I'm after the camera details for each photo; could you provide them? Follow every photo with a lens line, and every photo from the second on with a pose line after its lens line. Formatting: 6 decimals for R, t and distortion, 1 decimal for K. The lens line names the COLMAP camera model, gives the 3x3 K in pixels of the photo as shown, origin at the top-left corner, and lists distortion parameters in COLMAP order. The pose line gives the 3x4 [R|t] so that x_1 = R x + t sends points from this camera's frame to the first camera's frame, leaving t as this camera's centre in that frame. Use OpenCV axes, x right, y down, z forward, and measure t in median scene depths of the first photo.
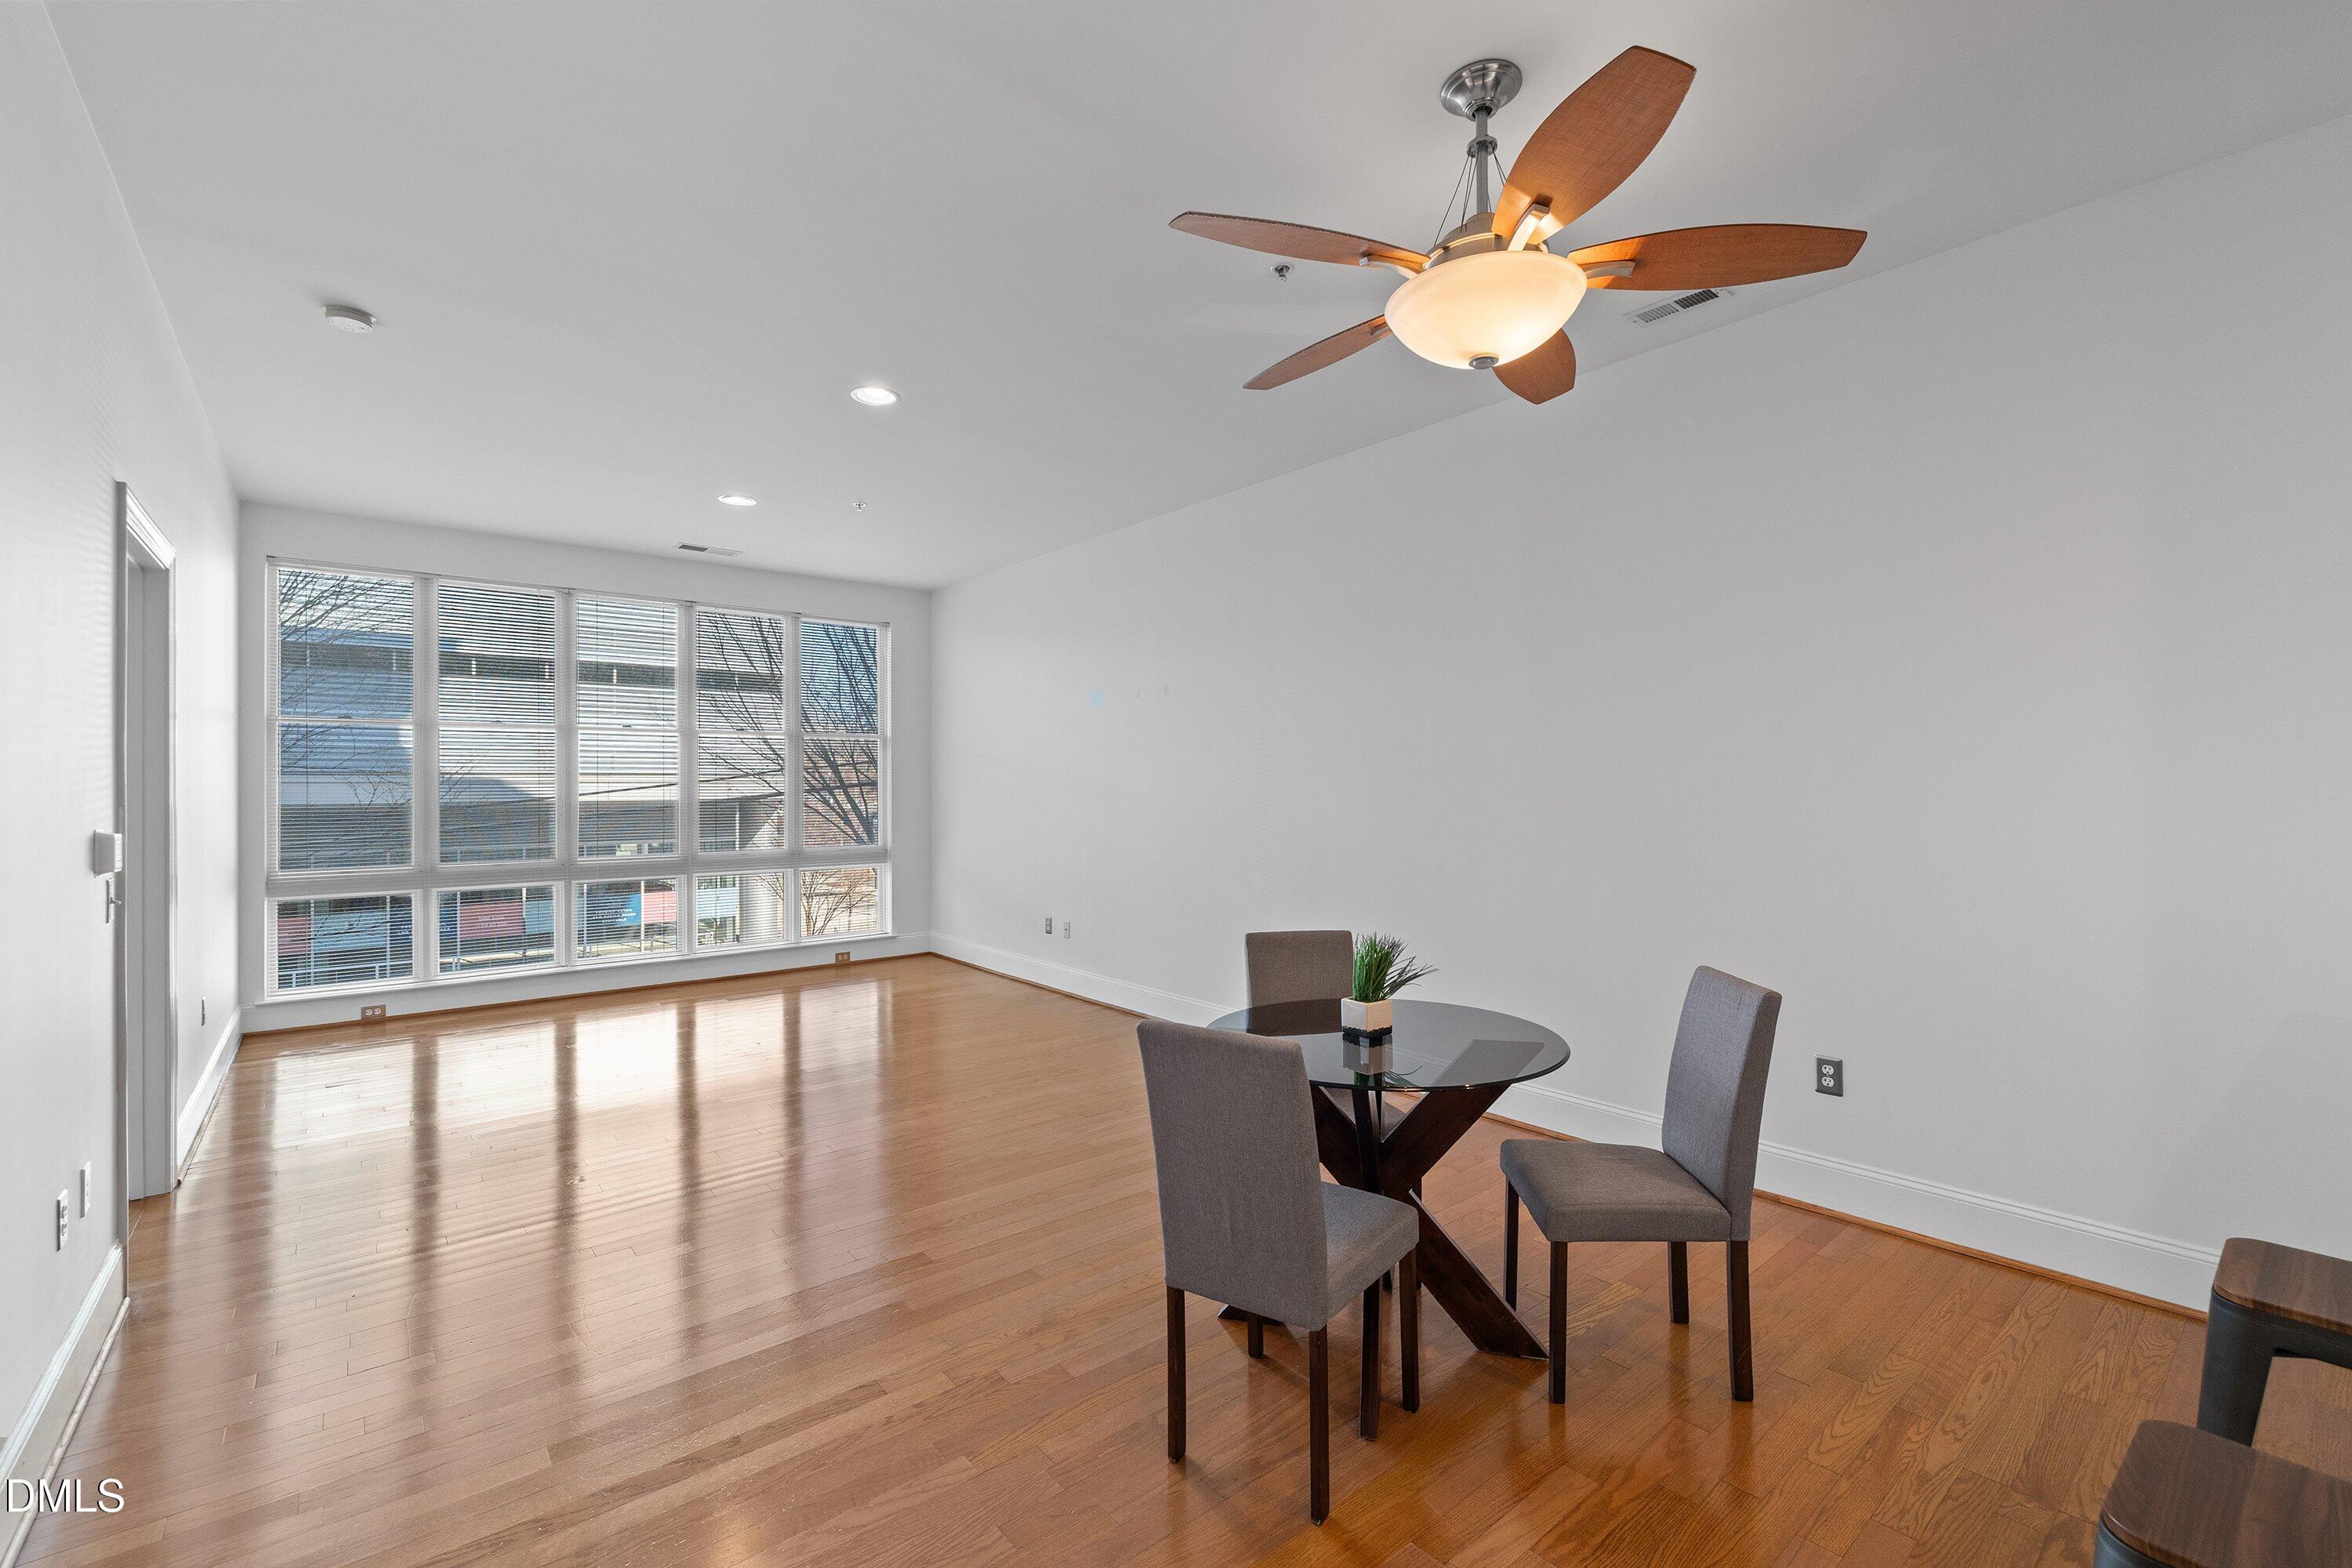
lens RADIAL K [[998.0, 0, 1193.5], [0, 998.0, 783.8], [0, 0, 1]] dist [0.000241, -0.001107]
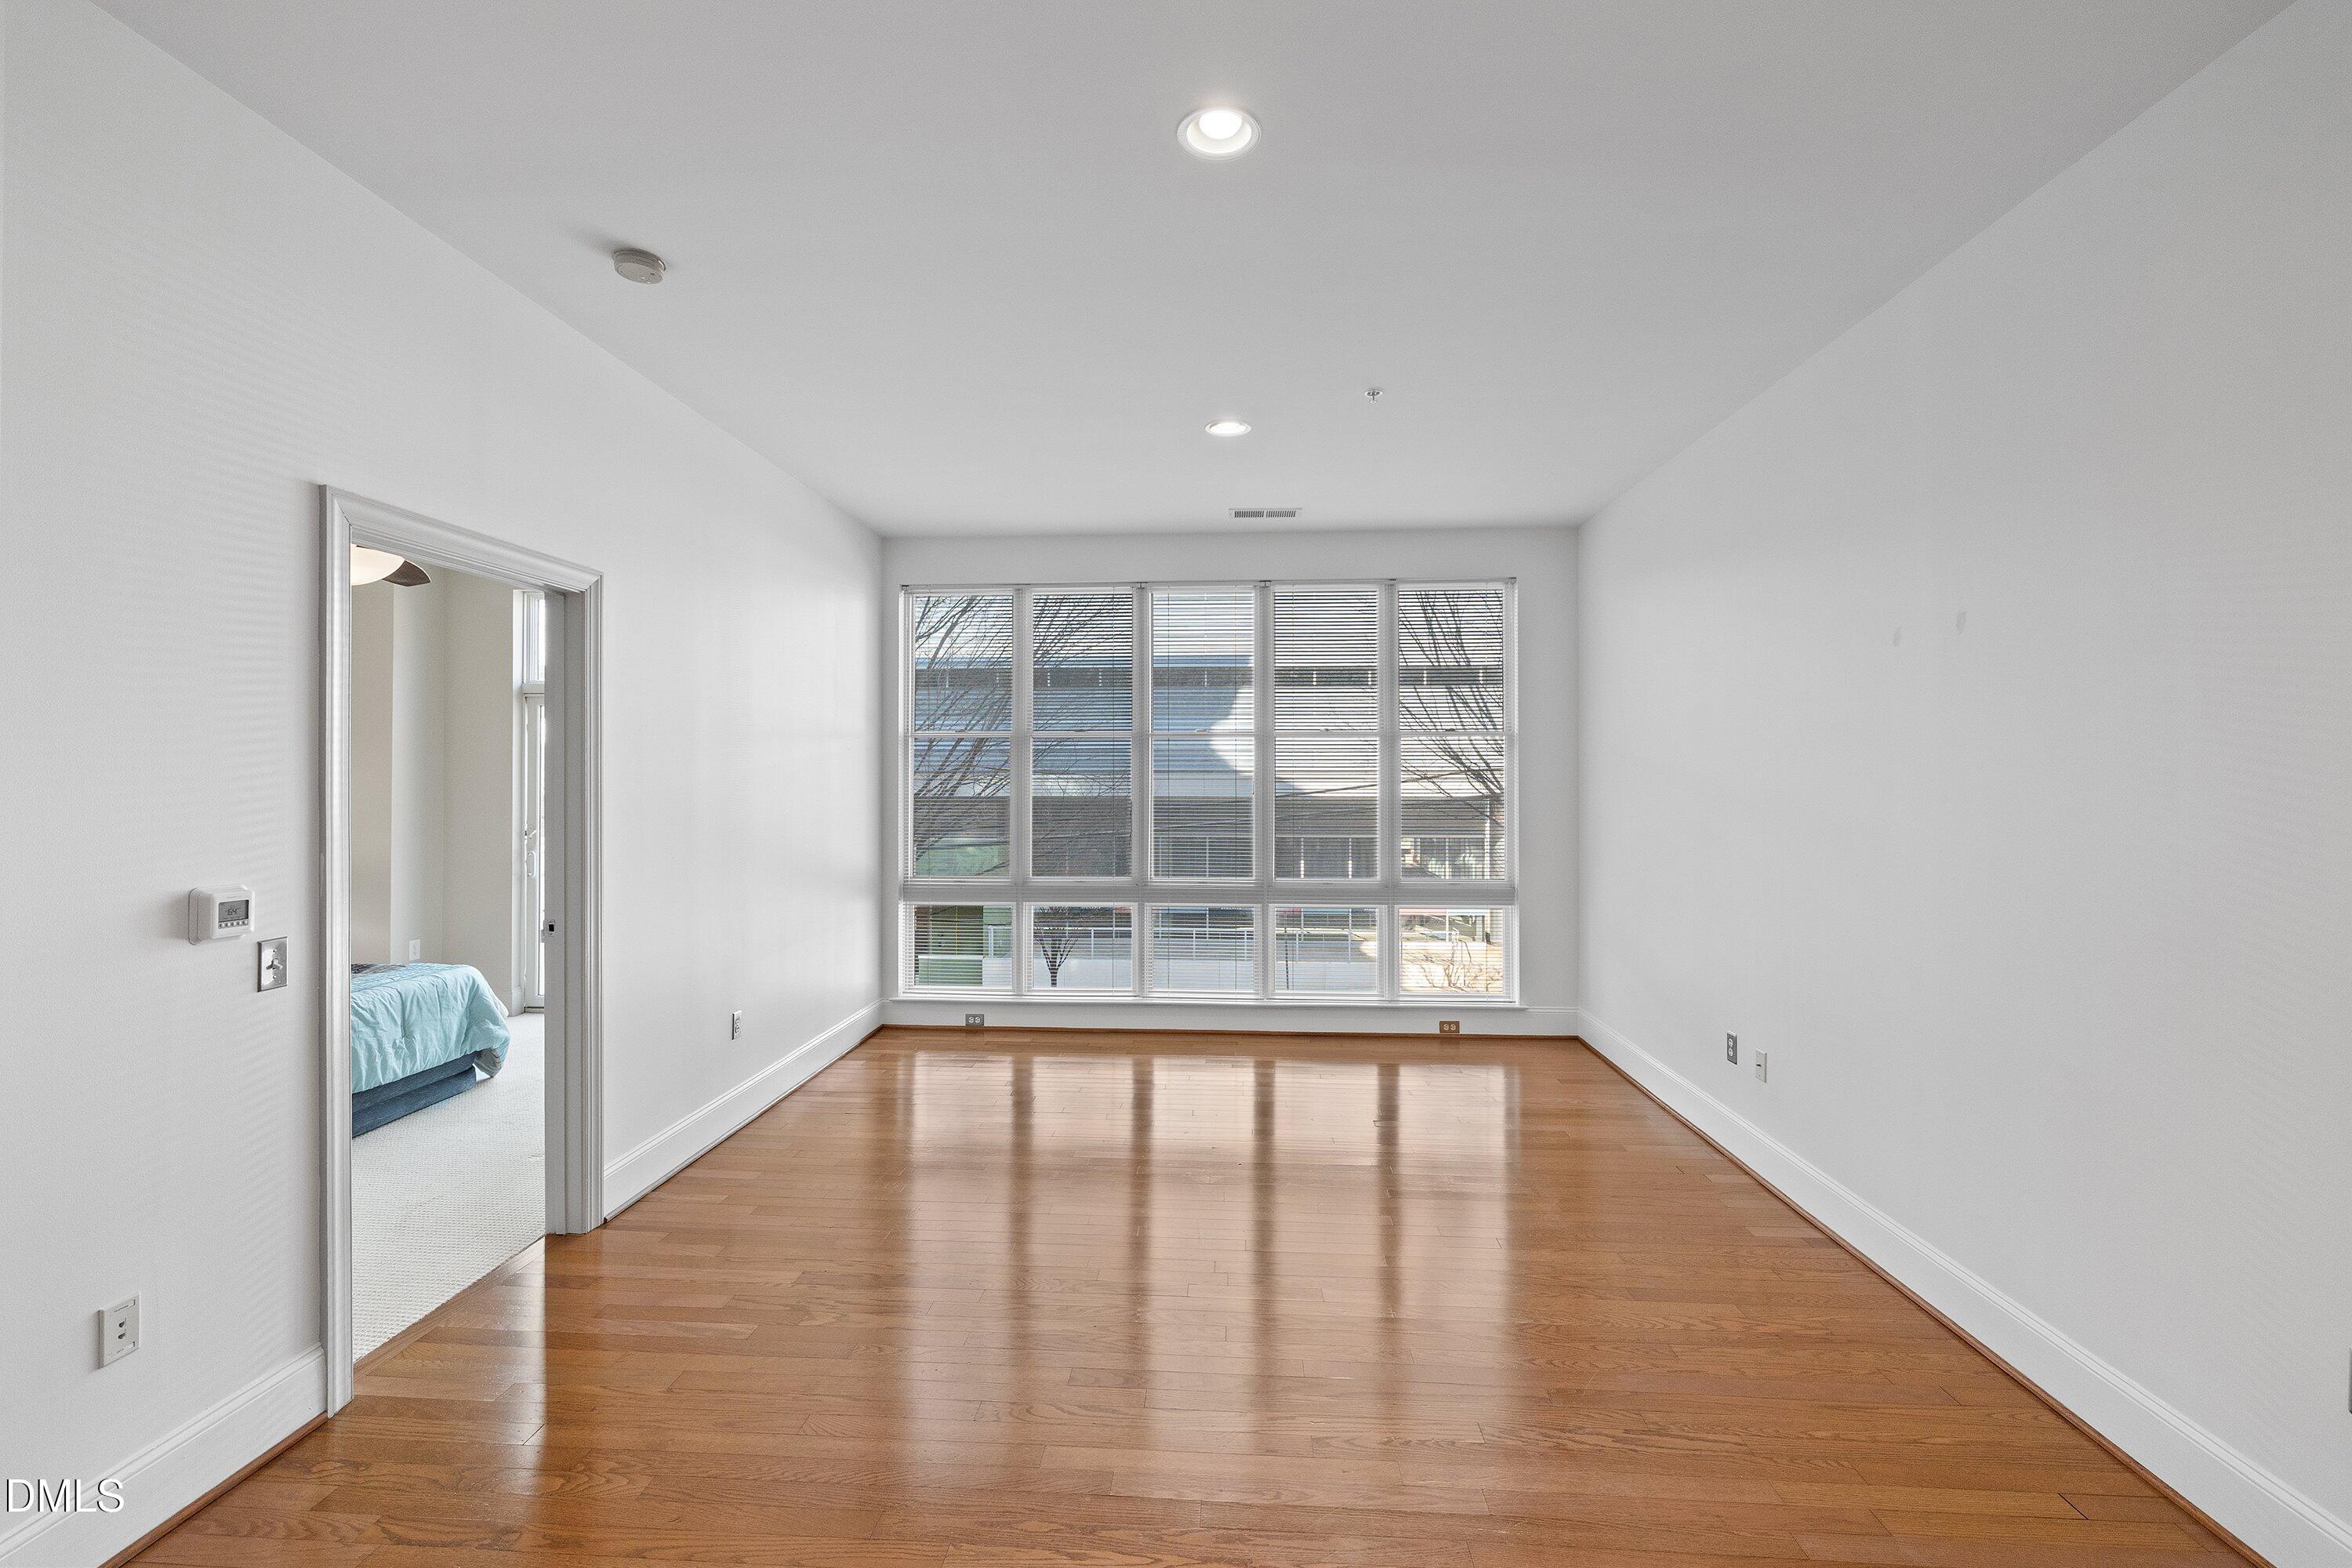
lens RADIAL K [[998.0, 0, 1179.0], [0, 998.0, 771.6], [0, 0, 1]] dist [0.000241, -0.001107]
pose [[0.705589, -0.002509, -0.708616, 0.037384], [-0.001277, 0.999988, -0.004812, -0.015260], [0.708620, 0.004301, 0.705578, 0.313032]]
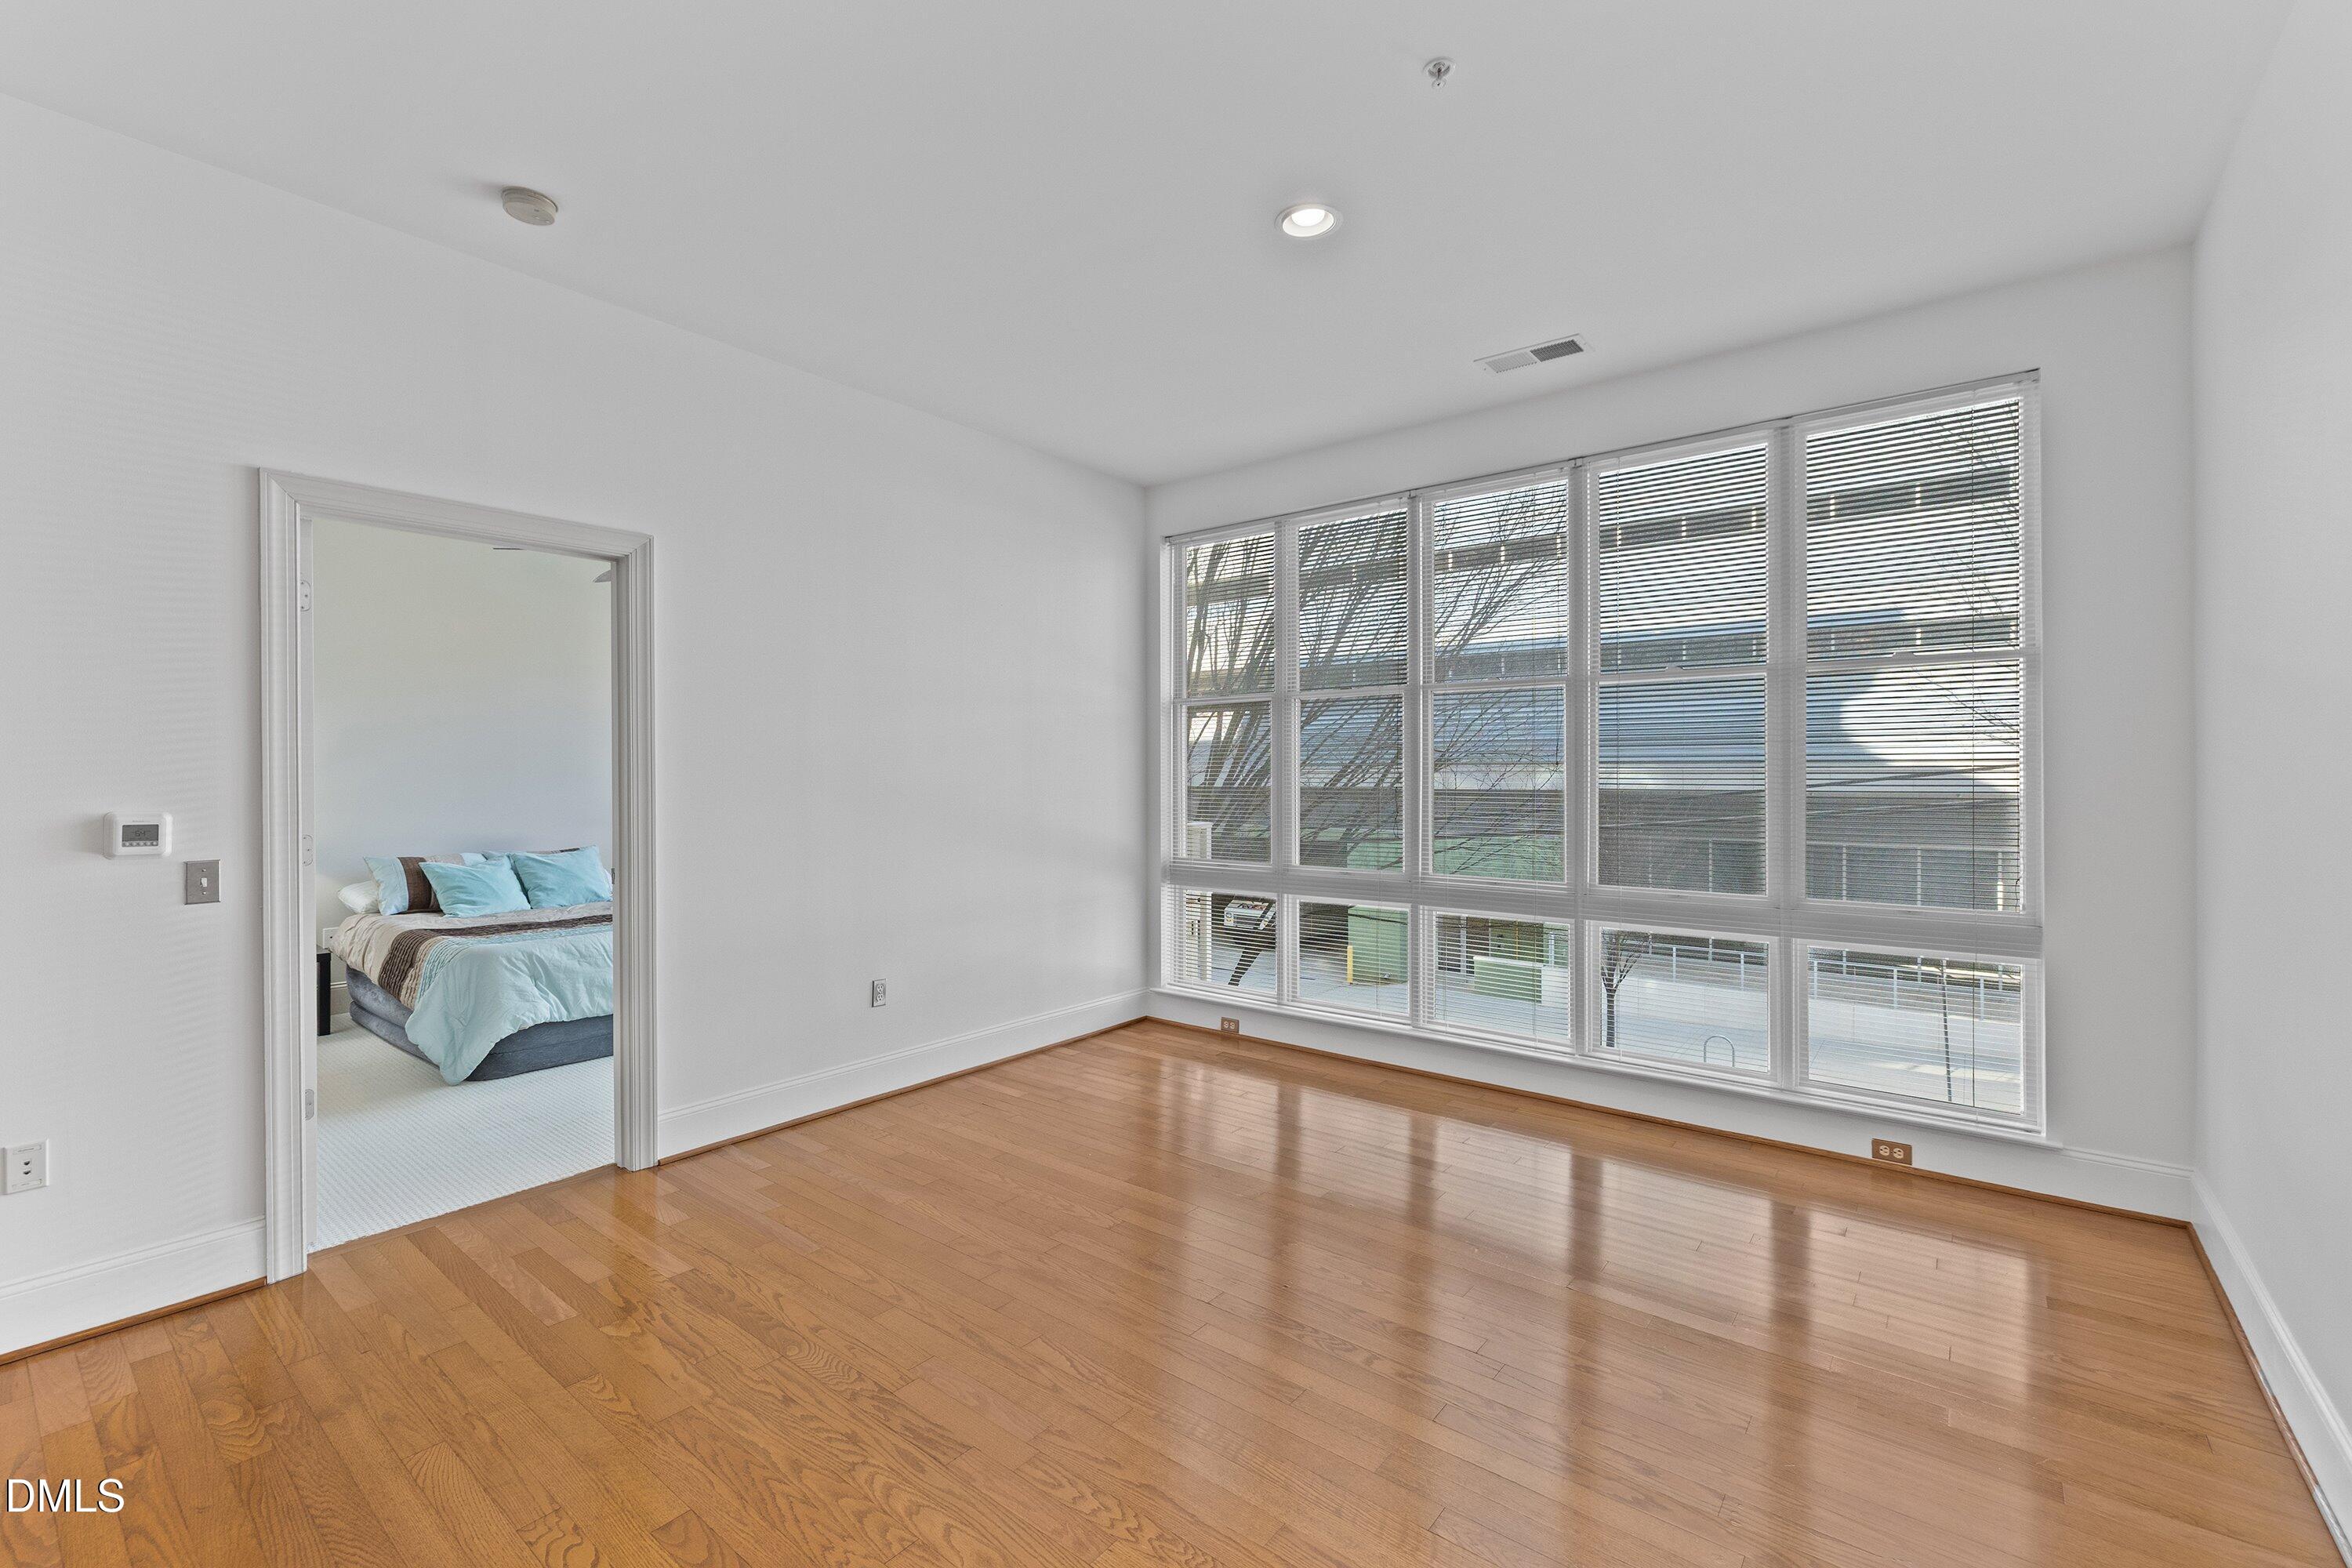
lens RADIAL K [[998.0, 0, 1177.3], [0, 998.0, 774.4], [0, 0, 1]] dist [0.000241, -0.001107]
pose [[0.168800, 0.000656, -0.985650, 0.034657], [0.001448, 0.999999, 0.000914, 0.002635], [0.985649, -0.001582, 0.168799, 0.590422]]
